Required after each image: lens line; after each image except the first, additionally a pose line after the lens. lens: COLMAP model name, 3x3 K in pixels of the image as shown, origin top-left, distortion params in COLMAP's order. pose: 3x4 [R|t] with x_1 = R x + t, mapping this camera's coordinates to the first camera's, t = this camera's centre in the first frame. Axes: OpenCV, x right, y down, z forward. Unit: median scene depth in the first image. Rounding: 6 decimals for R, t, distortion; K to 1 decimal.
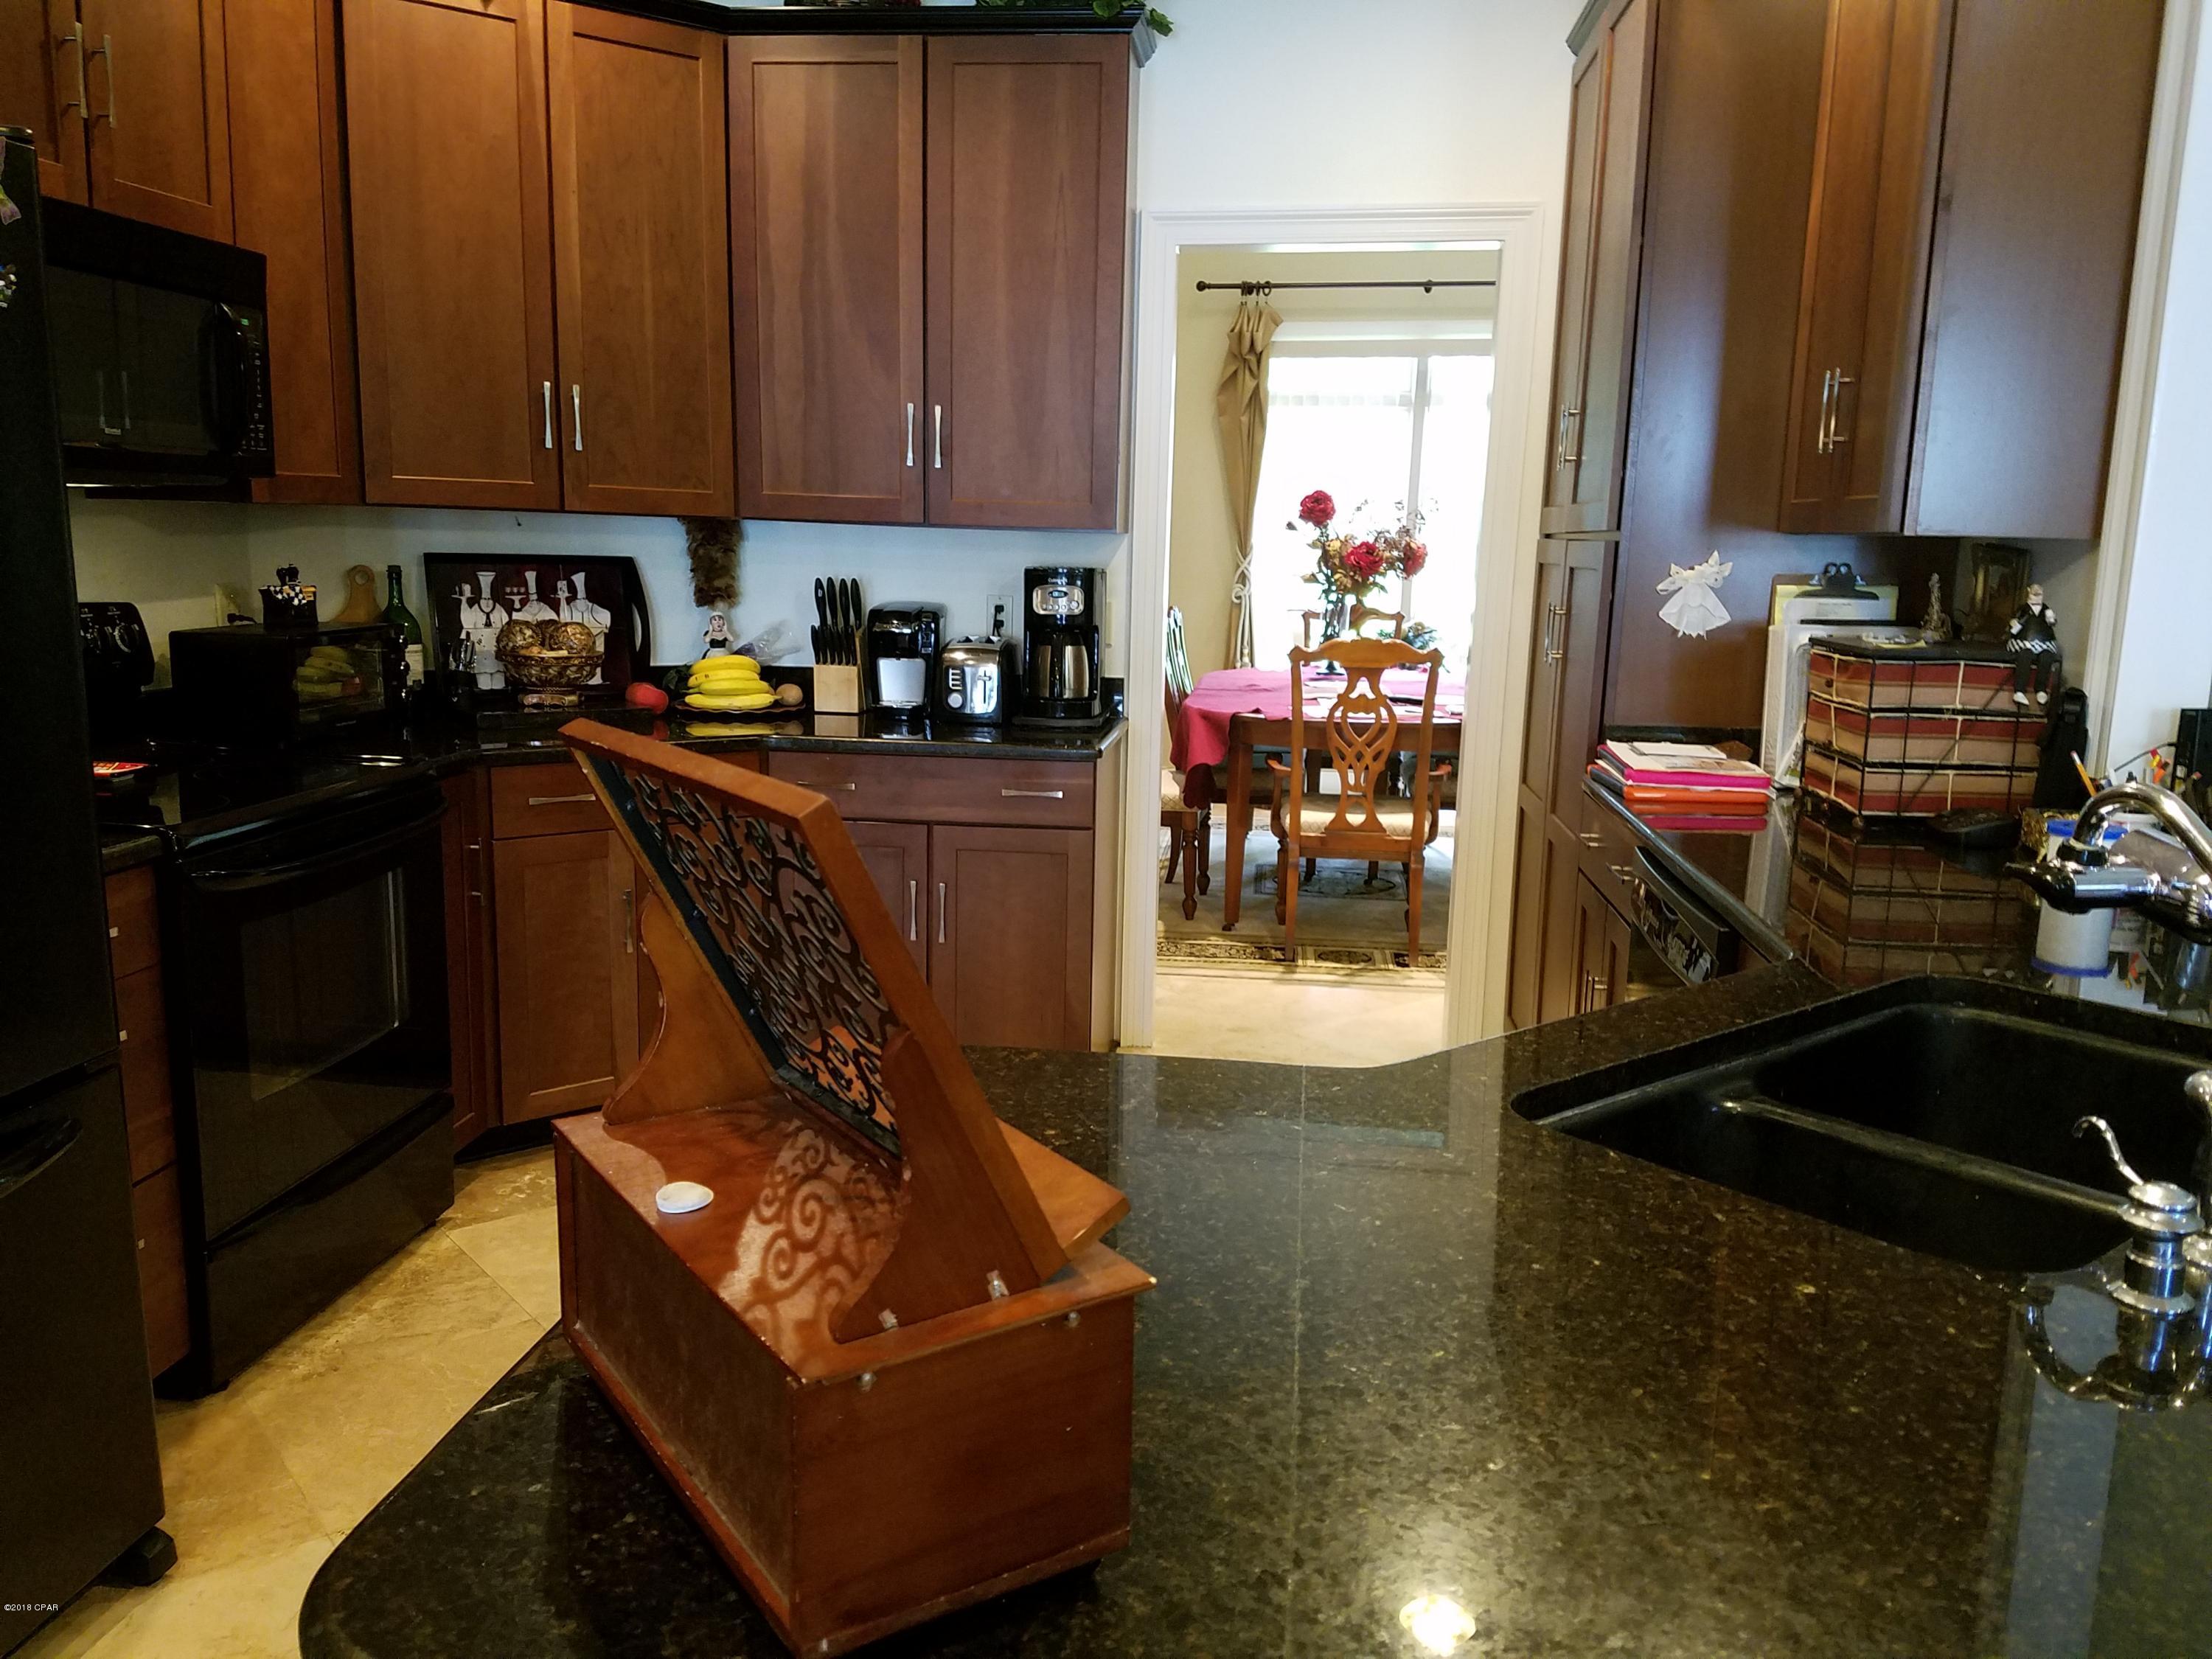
lens RADIAL K [[1669.6, 0, 1077.7], [0, 1669.6, 837.4], [0, 0, 1]] dist [0.240827, -0.403144]
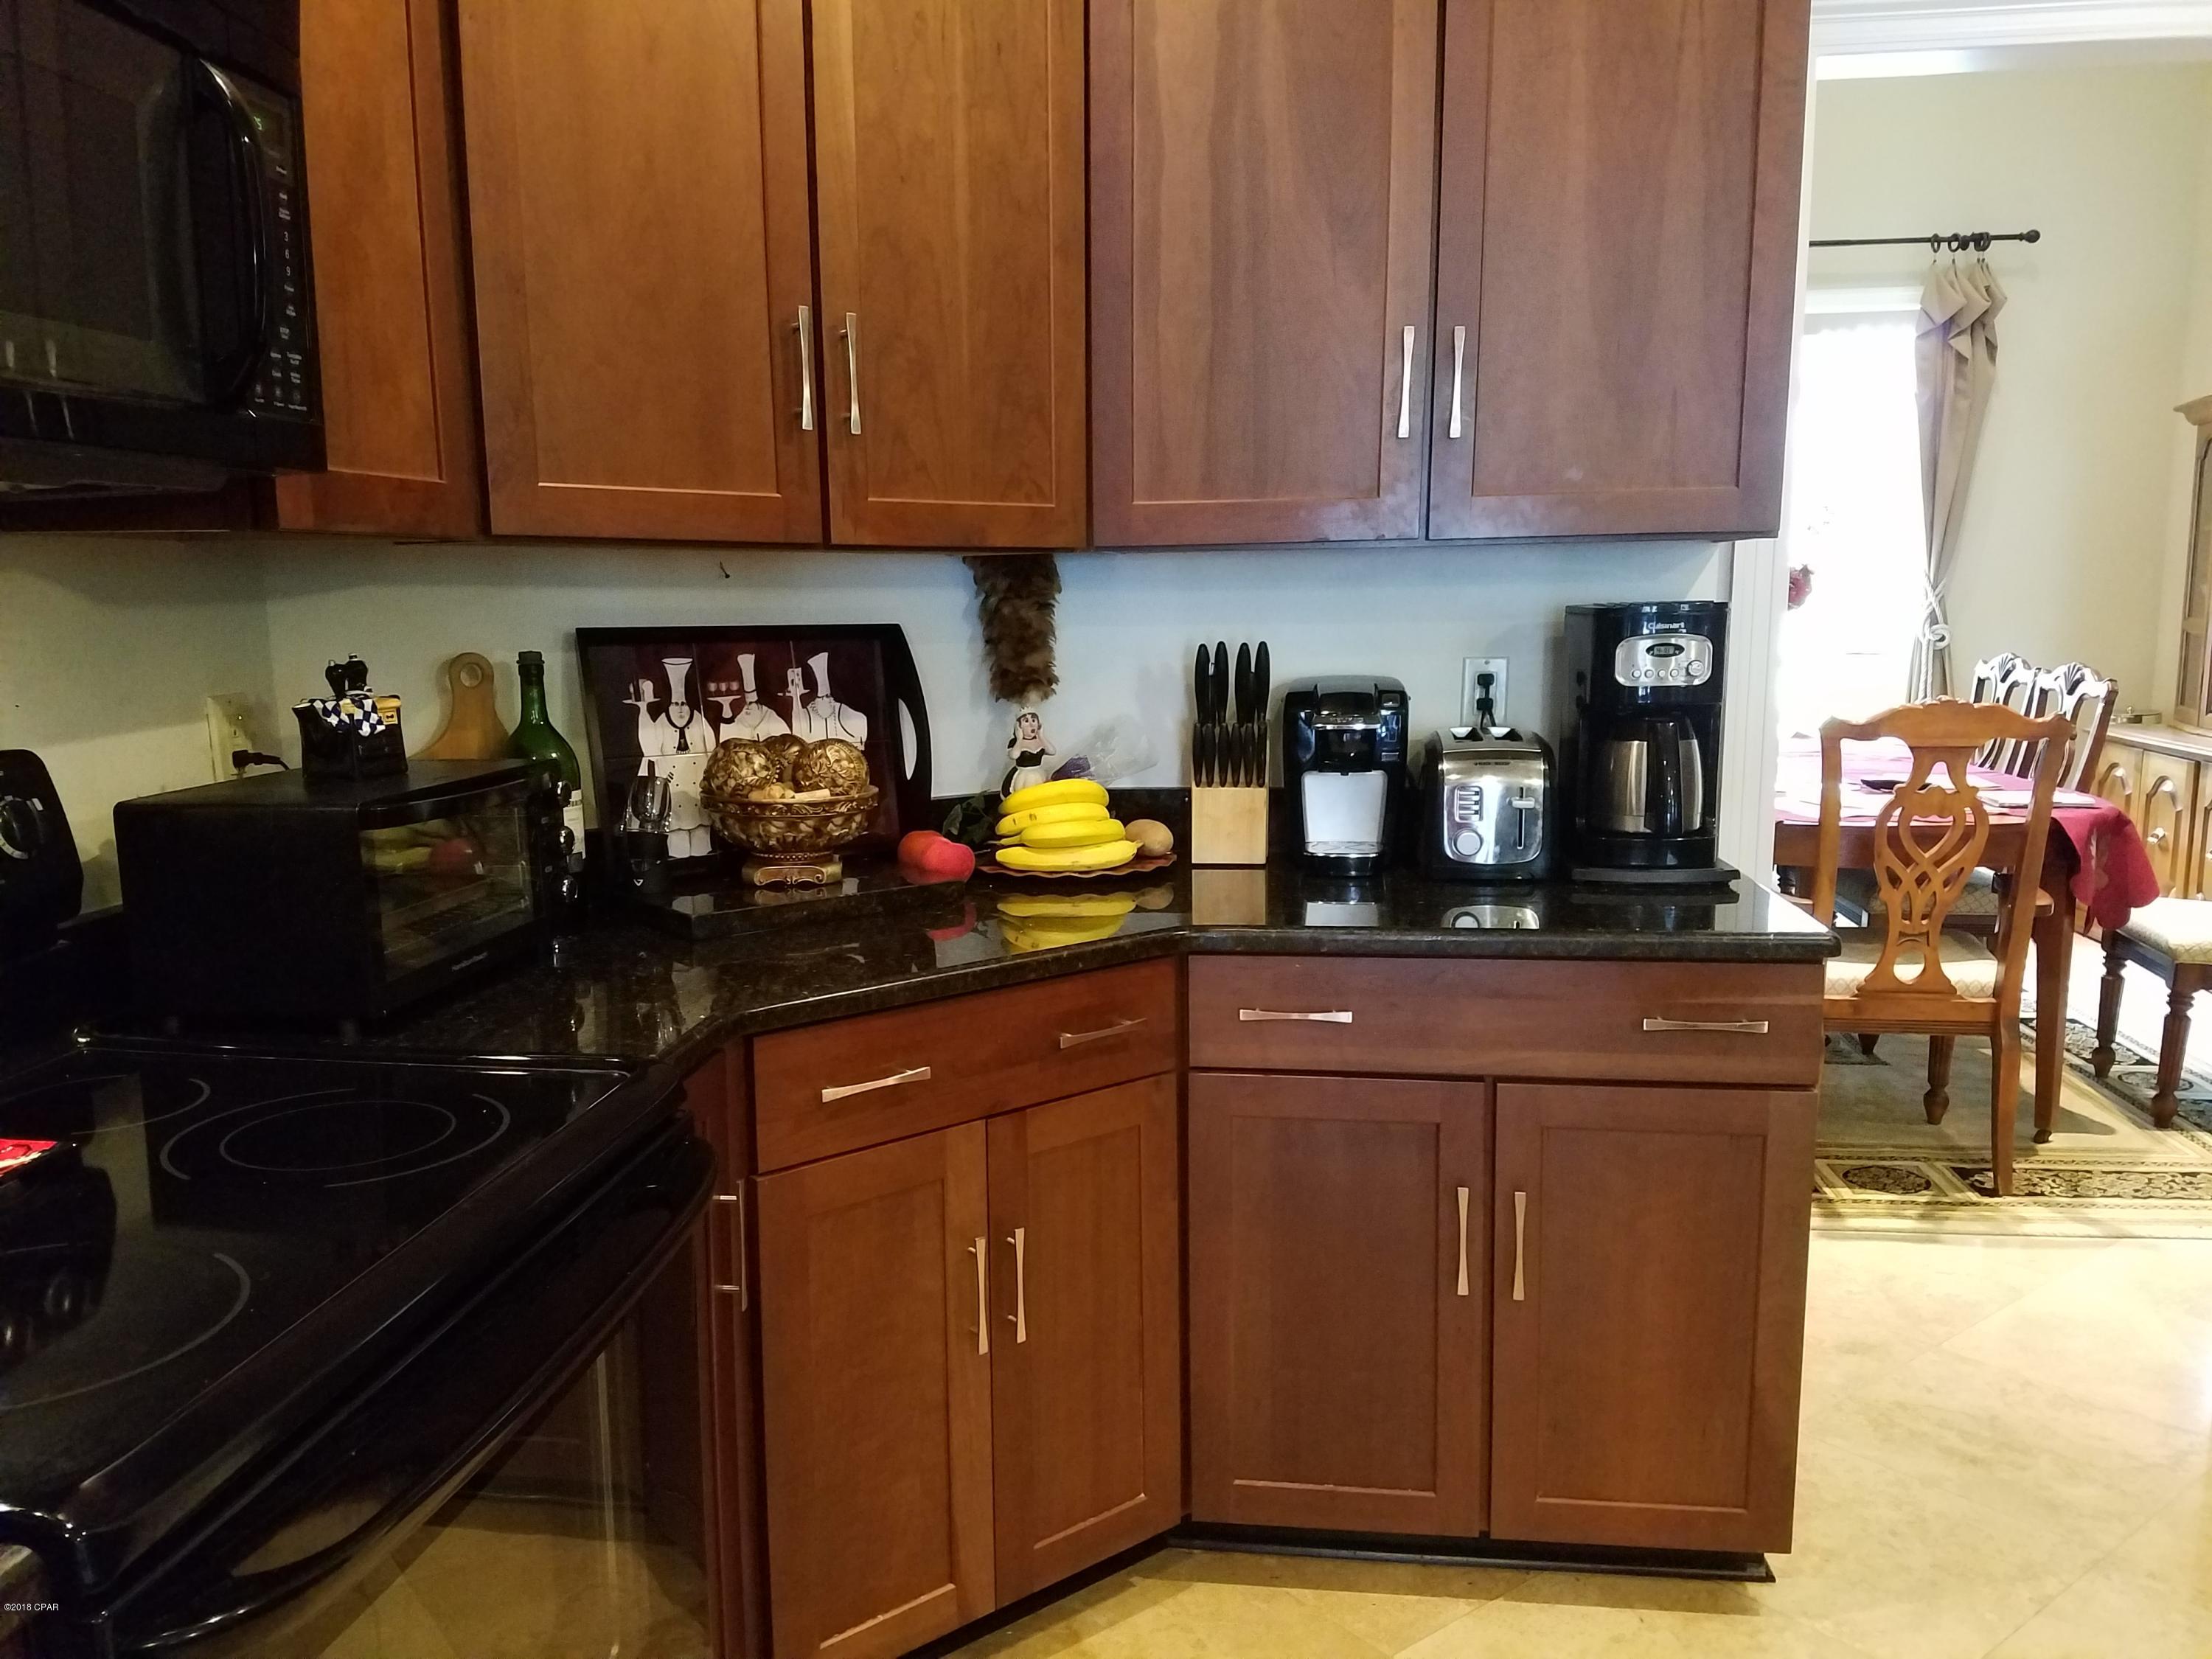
lens RADIAL K [[1710.9, 0, 1107.8], [0, 1710.9, 869.5], [0, 0, 1]] dist [0.262786, -0.441573]
pose [[0.999401, -0.034592, 0.001341, -0.205165], [0.034612, 0.999185, -0.020789, -0.066660], [-0.000621, 0.020822, 0.999783, 0.416242]]
